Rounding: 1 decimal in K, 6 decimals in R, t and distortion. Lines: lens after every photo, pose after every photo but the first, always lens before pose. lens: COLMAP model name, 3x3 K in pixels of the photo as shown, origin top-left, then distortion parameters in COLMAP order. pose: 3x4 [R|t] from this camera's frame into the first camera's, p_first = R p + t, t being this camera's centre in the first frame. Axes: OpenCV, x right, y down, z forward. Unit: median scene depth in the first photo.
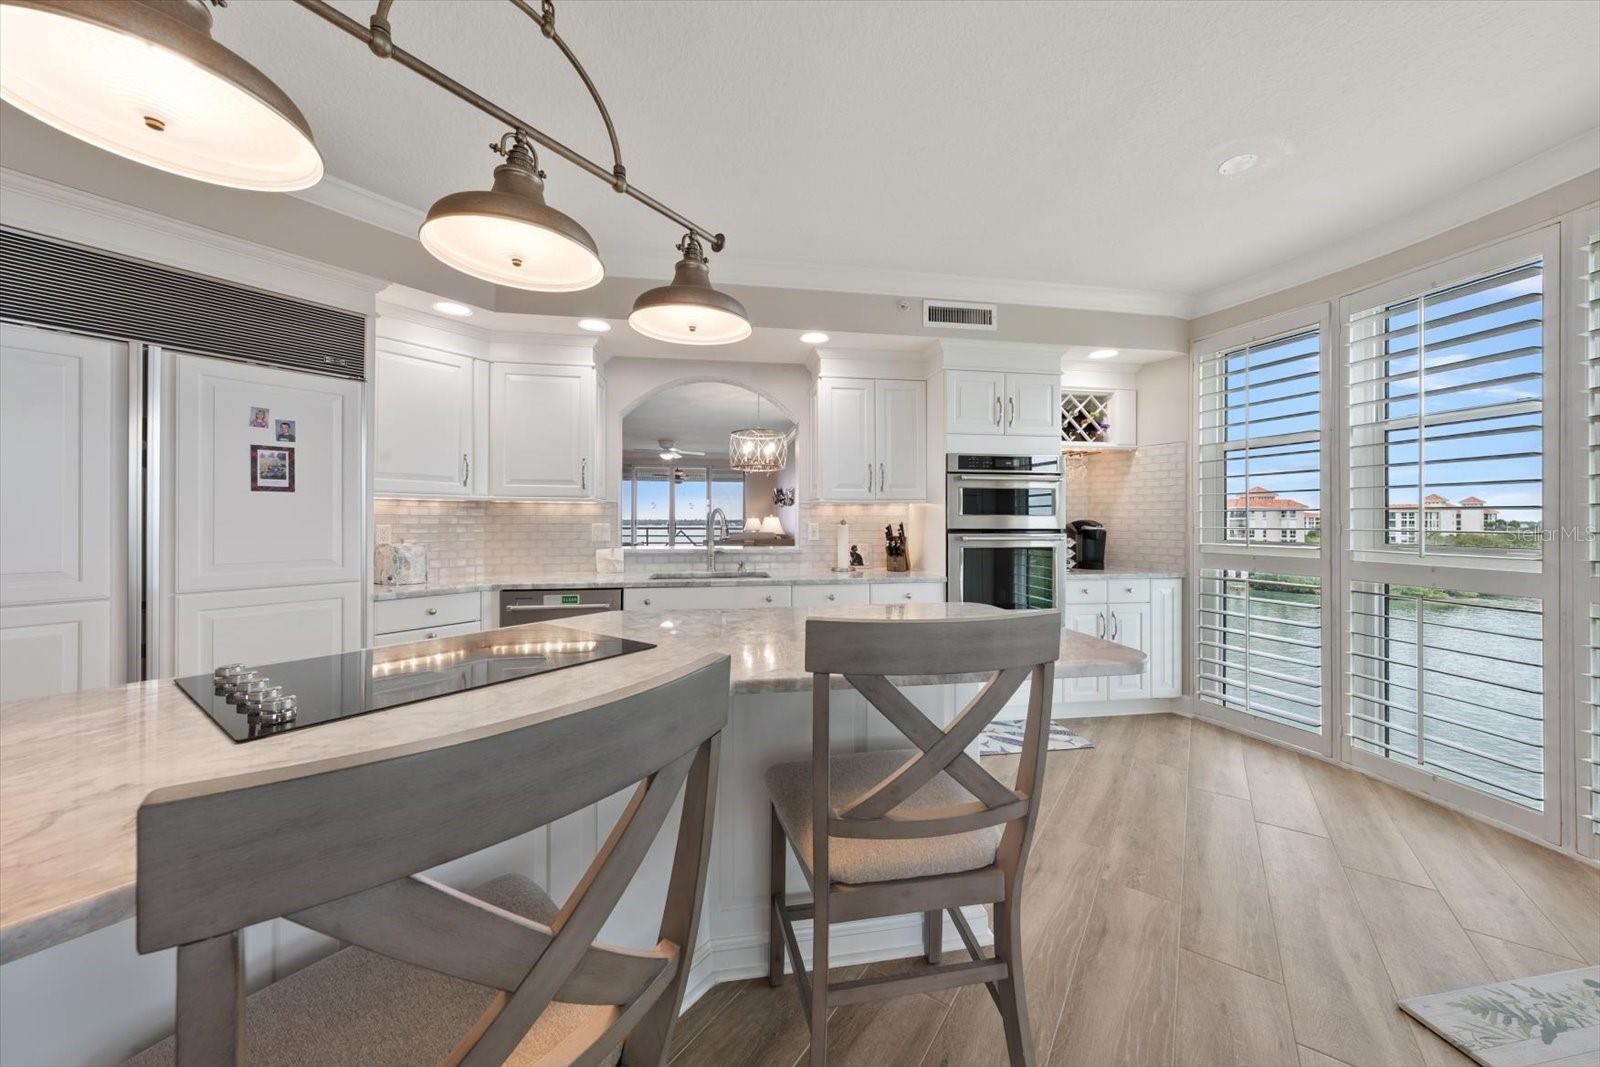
lens RADIAL K [[556.6, 0, 808.3], [0, 556.6, 518.0], [0, 0, 1]] dist [-0.000975, 0.000076]
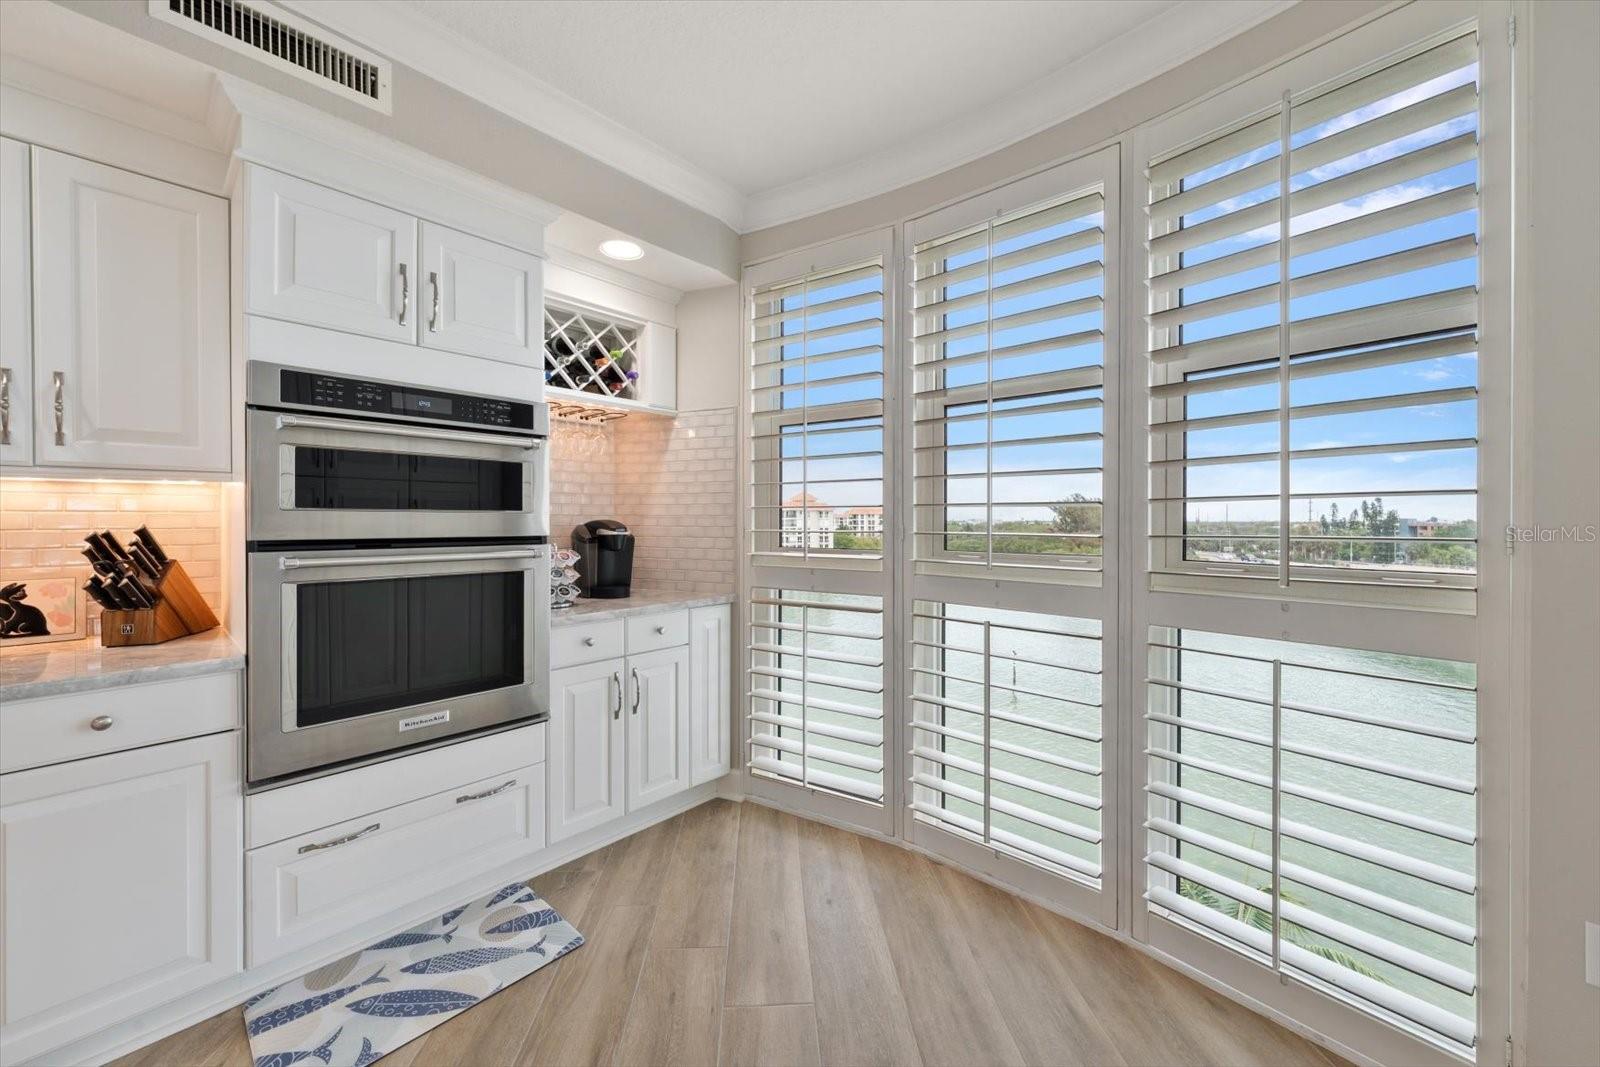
lens RADIAL K [[583.5, 0, 790.5], [0, 583.5, 522.5], [0, 0, 1]] dist [0.000031, 0.000028]
pose [[0.792392, -0.002931, 0.610005, 0.291937], [-0.002034, 0.999970, 0.007447, 0.001590], [-0.610008, -0.007142, 0.792363, 0.384309]]
